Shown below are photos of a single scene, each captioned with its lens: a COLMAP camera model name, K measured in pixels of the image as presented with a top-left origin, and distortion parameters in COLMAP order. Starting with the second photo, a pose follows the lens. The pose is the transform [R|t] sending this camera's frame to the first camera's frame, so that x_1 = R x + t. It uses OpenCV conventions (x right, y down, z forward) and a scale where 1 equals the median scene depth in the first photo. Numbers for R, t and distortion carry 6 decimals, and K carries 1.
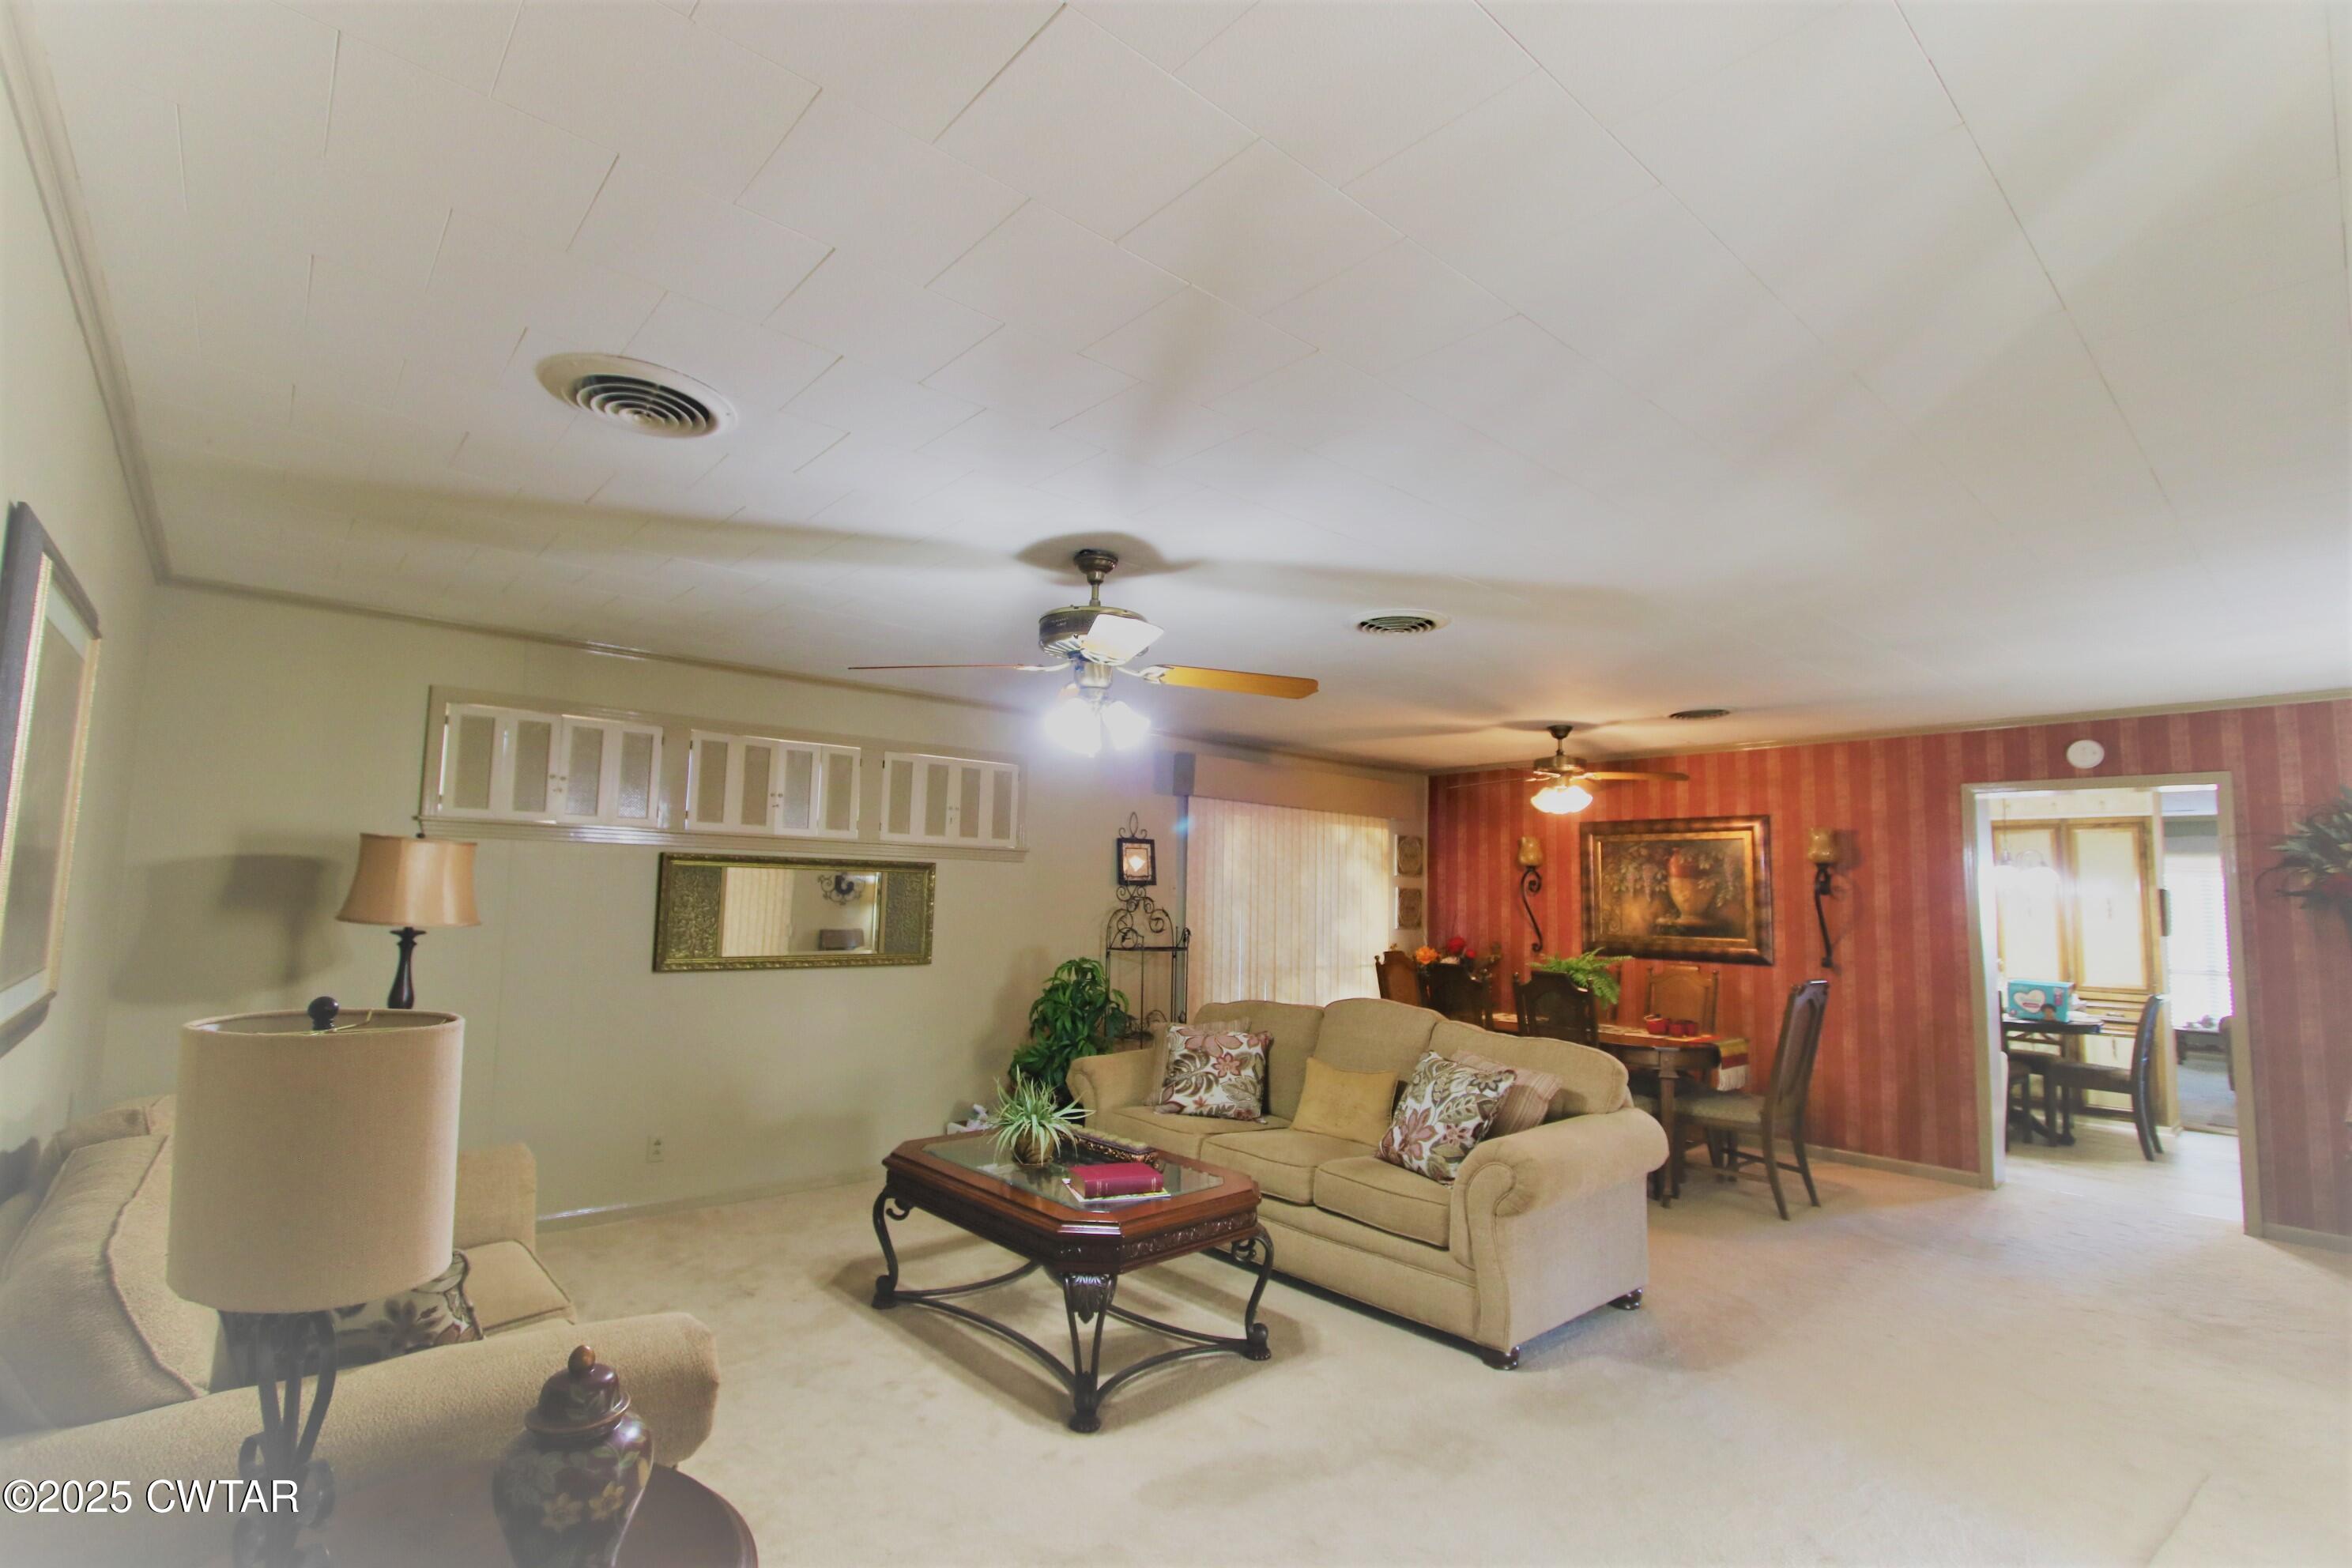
lens RADIAL K [[1089.3, 0, 1170.5], [0, 1089.3, 794.3], [0, 0, 1]] dist [-0.022188, 0.001247]
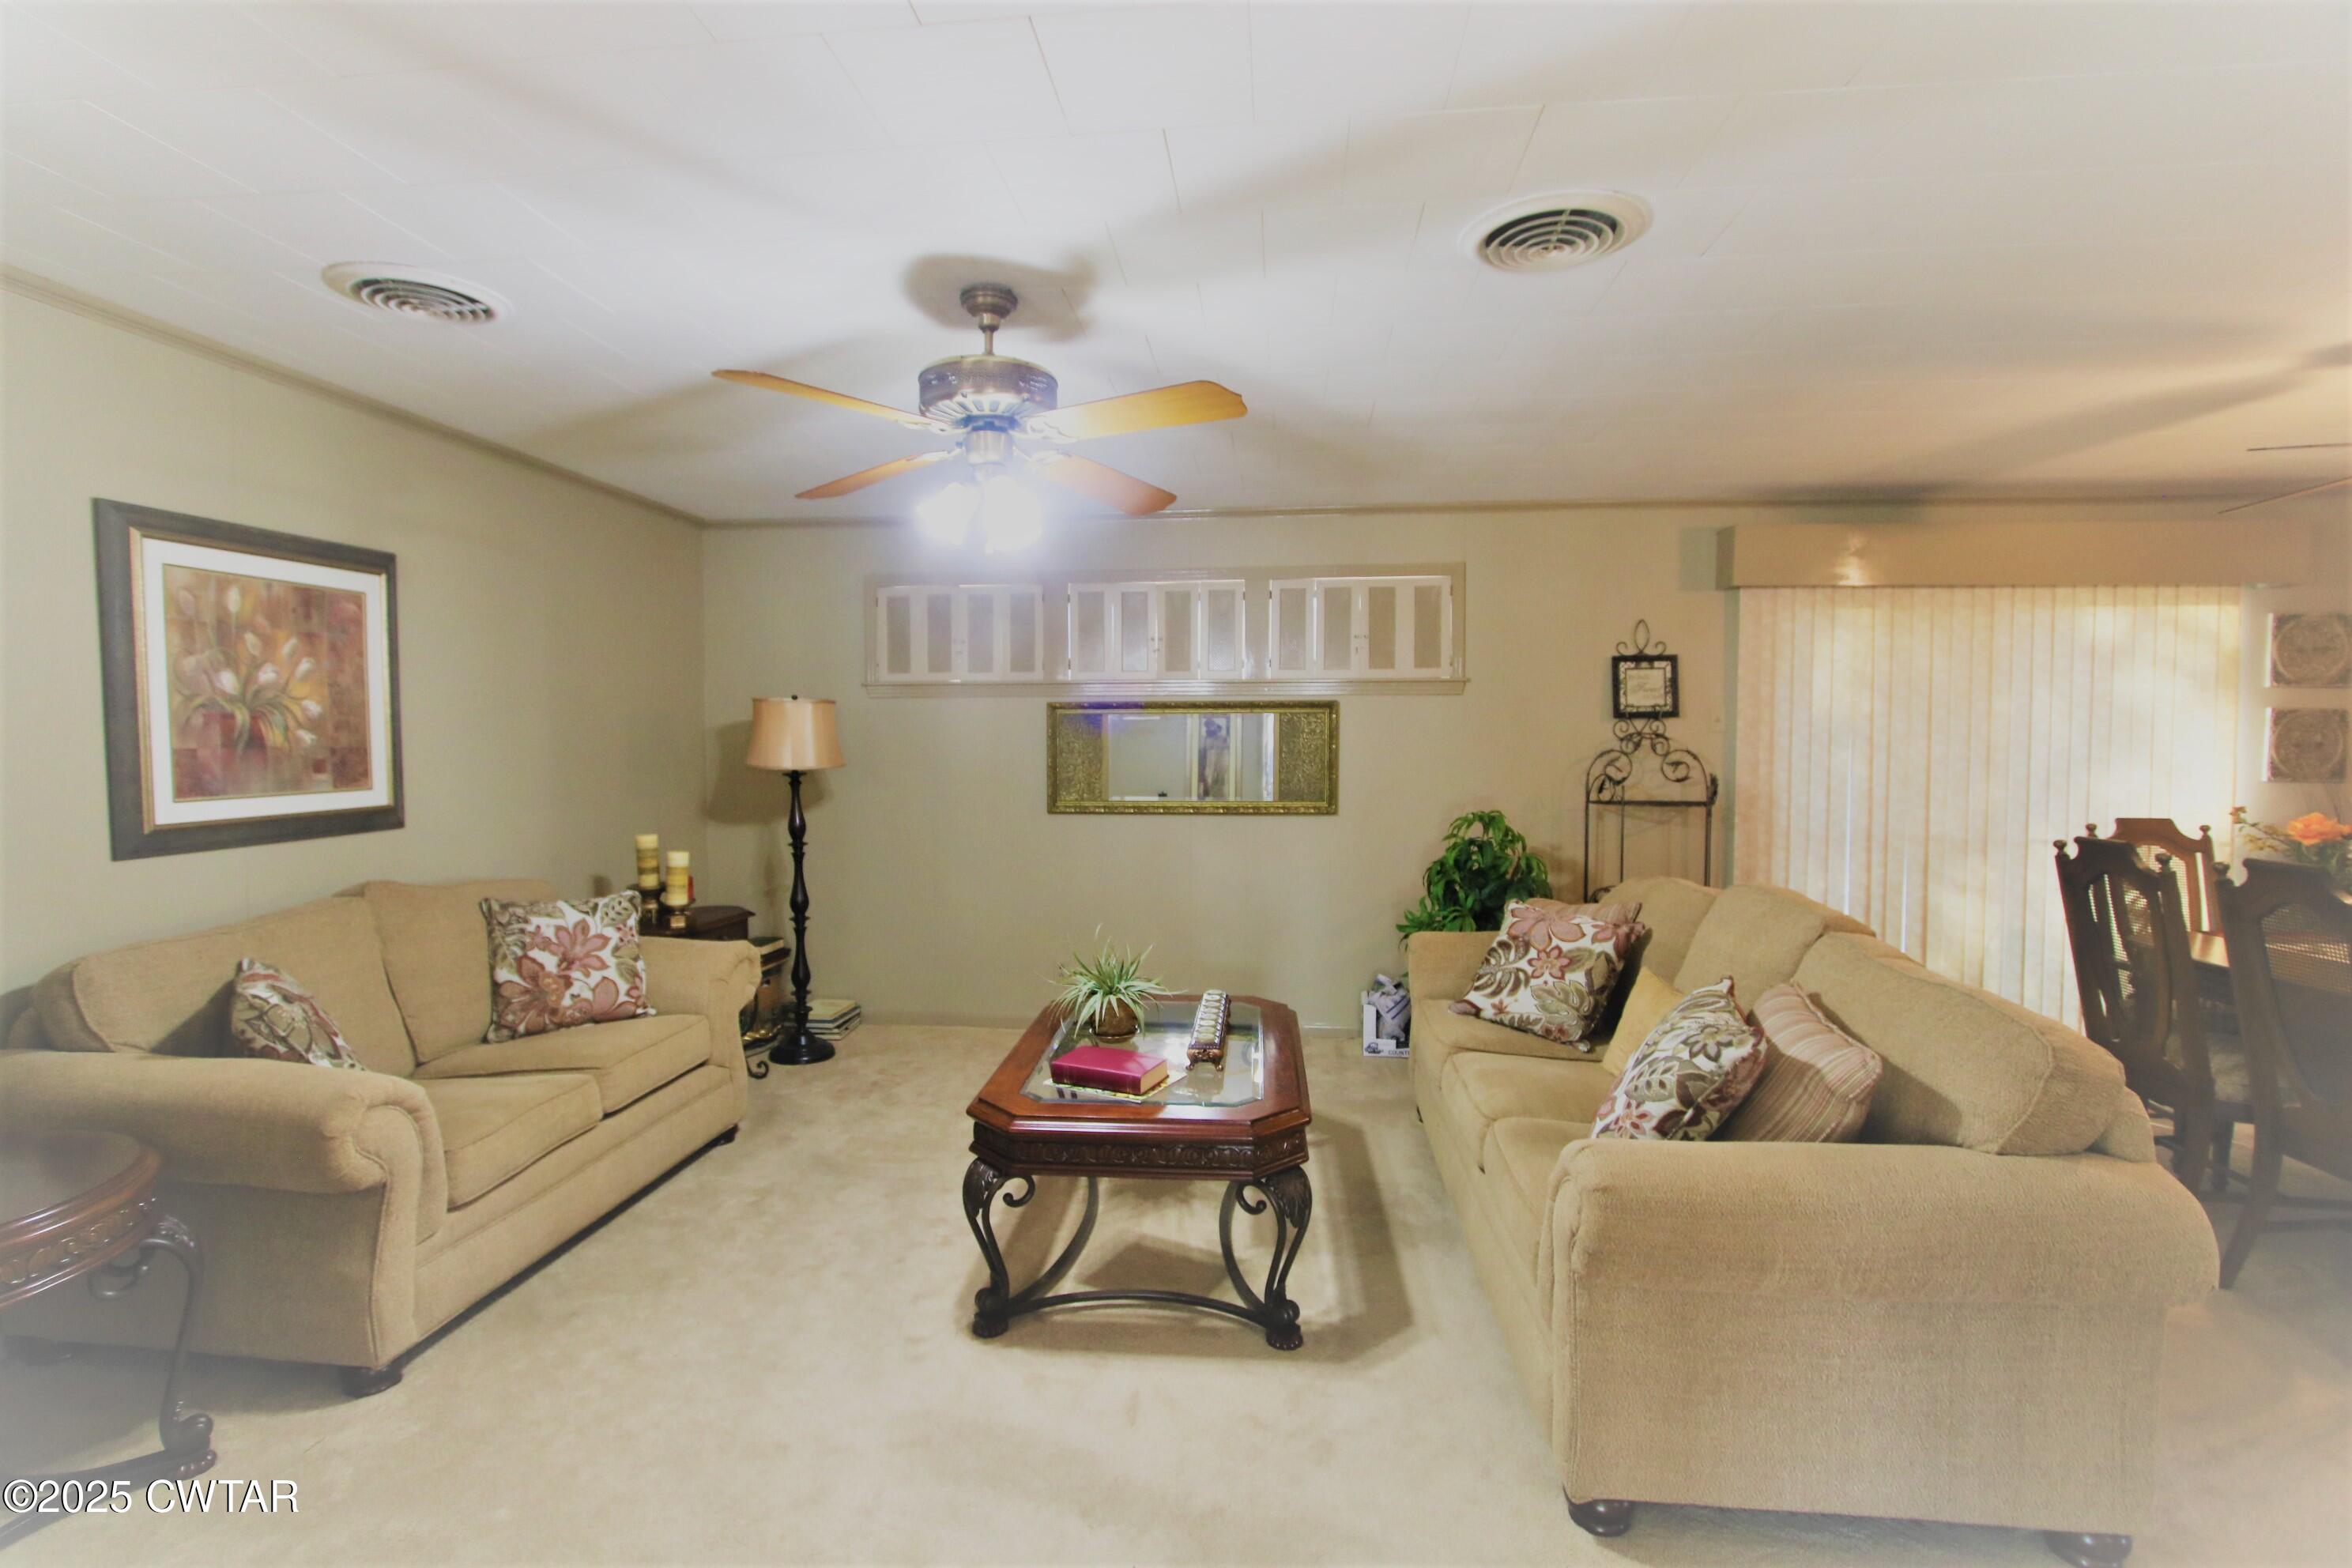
lens RADIAL K [[1089.3, 0, 1170.5], [0, 1089.3, 794.3], [0, 0, 1]] dist [-0.022188, 0.001247]
pose [[0.668924, 0.013125, -0.743215, 0.371033], [0.083474, 0.992193, 0.092651, 0.048291], [0.738629, -0.124016, 0.662607, 0.325484]]
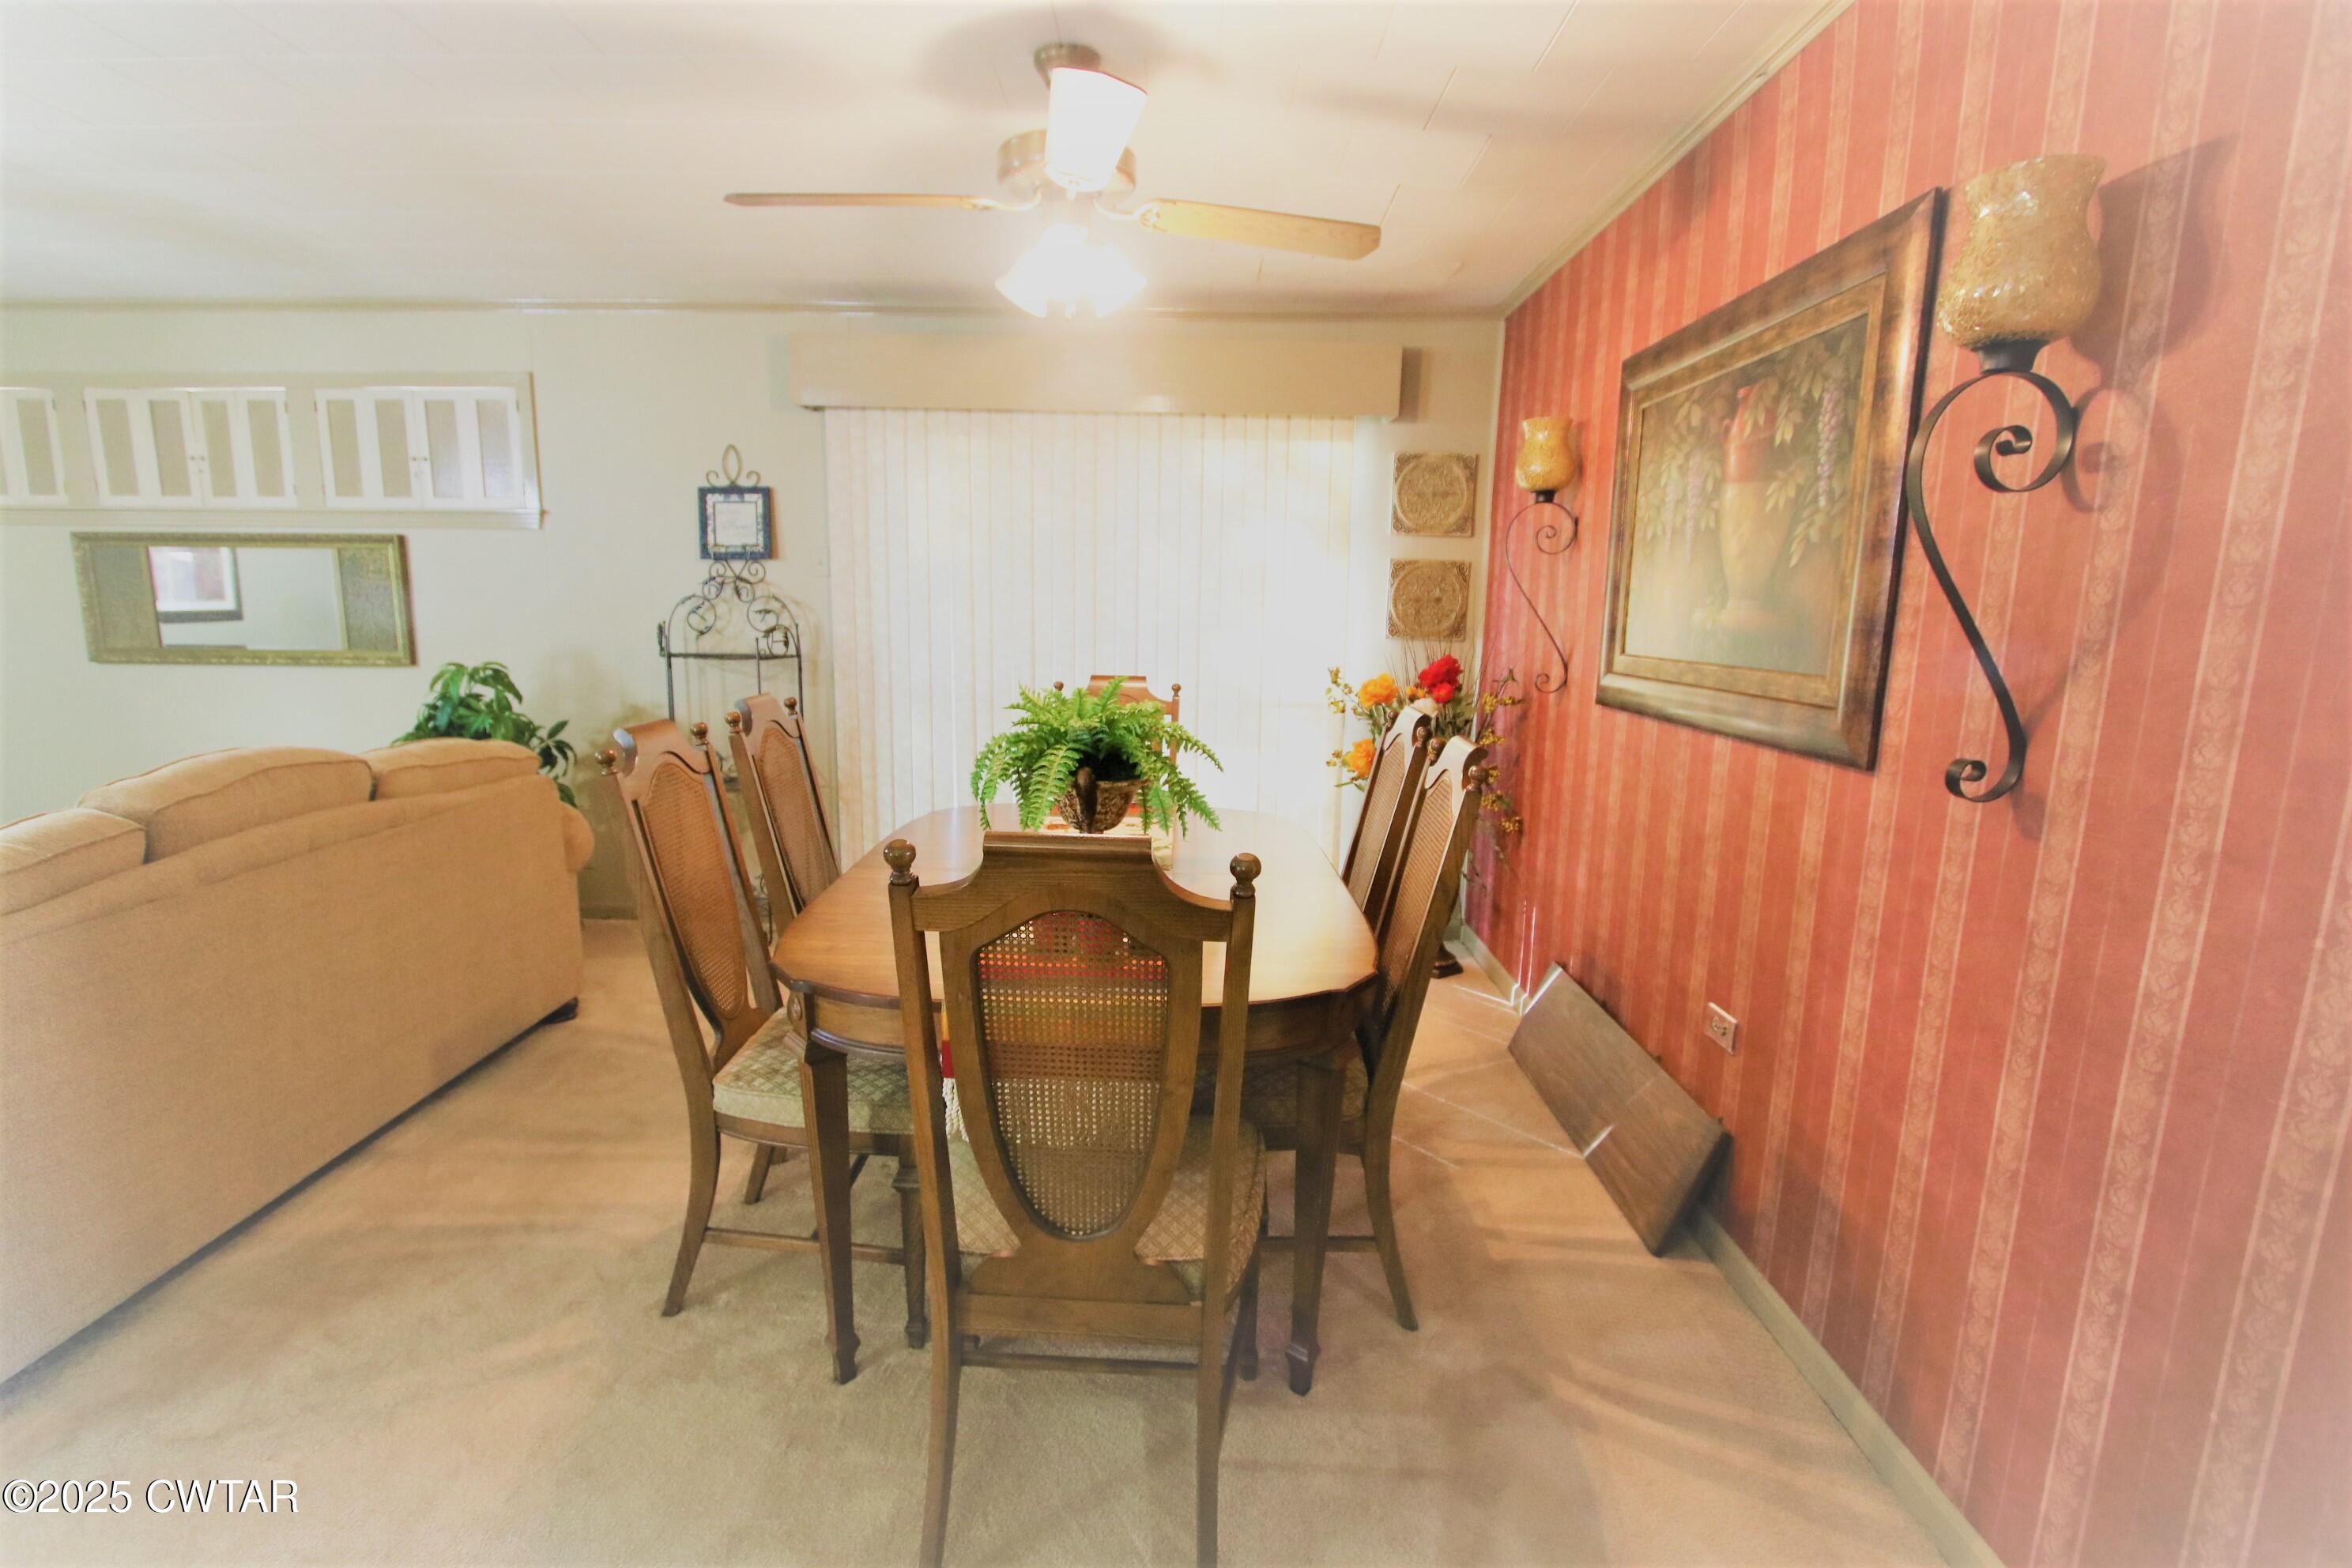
lens RADIAL K [[1089.3, 0, 1170.5], [0, 1089.3, 794.3], [0, 0, 1]] dist [-0.022188, 0.001247]
pose [[0.739009, 0.120823, -0.662773, 0.753447], [0.062302, 0.967314, 0.245810, 0.092983], [0.670809, -0.222948, 0.707326, 0.833223]]
